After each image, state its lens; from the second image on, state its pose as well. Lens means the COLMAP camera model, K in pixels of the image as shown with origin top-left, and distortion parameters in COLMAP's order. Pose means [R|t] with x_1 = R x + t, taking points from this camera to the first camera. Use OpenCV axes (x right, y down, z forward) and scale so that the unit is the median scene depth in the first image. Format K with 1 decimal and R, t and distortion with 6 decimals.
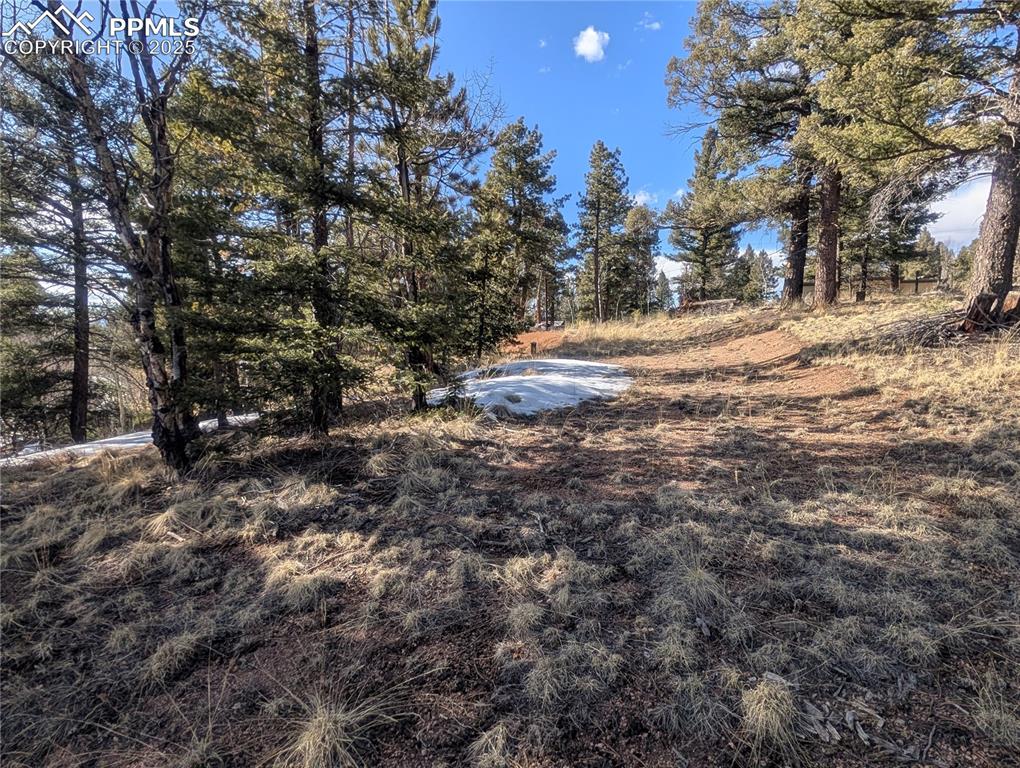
lens RADIAL K [[532.9, 0, 510.6], [0, 532.9, 386.7], [0, 0, 1]] dist [-0.015563, 0.003381]
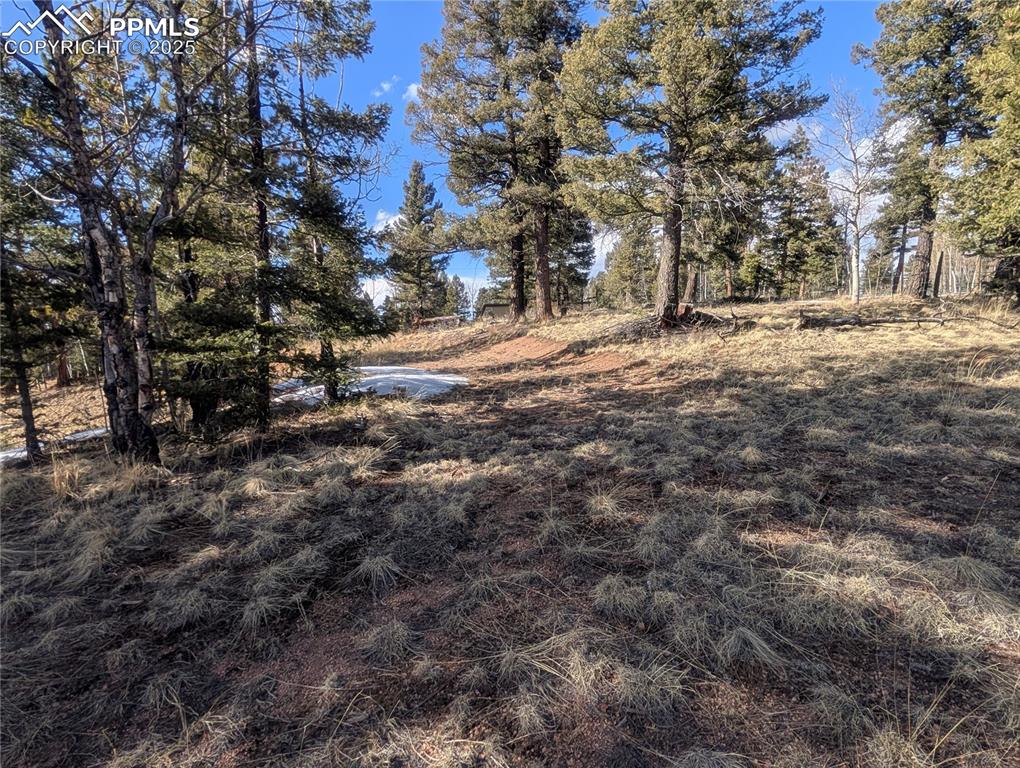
lens RADIAL K [[532.9, 0, 509.7], [0, 532.9, 382.2], [0, 0, 1]] dist [-0.015563, 0.003381]
pose [[0.856302, -0.063959, 0.512501, -0.318947], [0.087769, 0.995890, -0.022361, 0.045887], [-0.508964, 0.064129, 0.858396, -0.100002]]
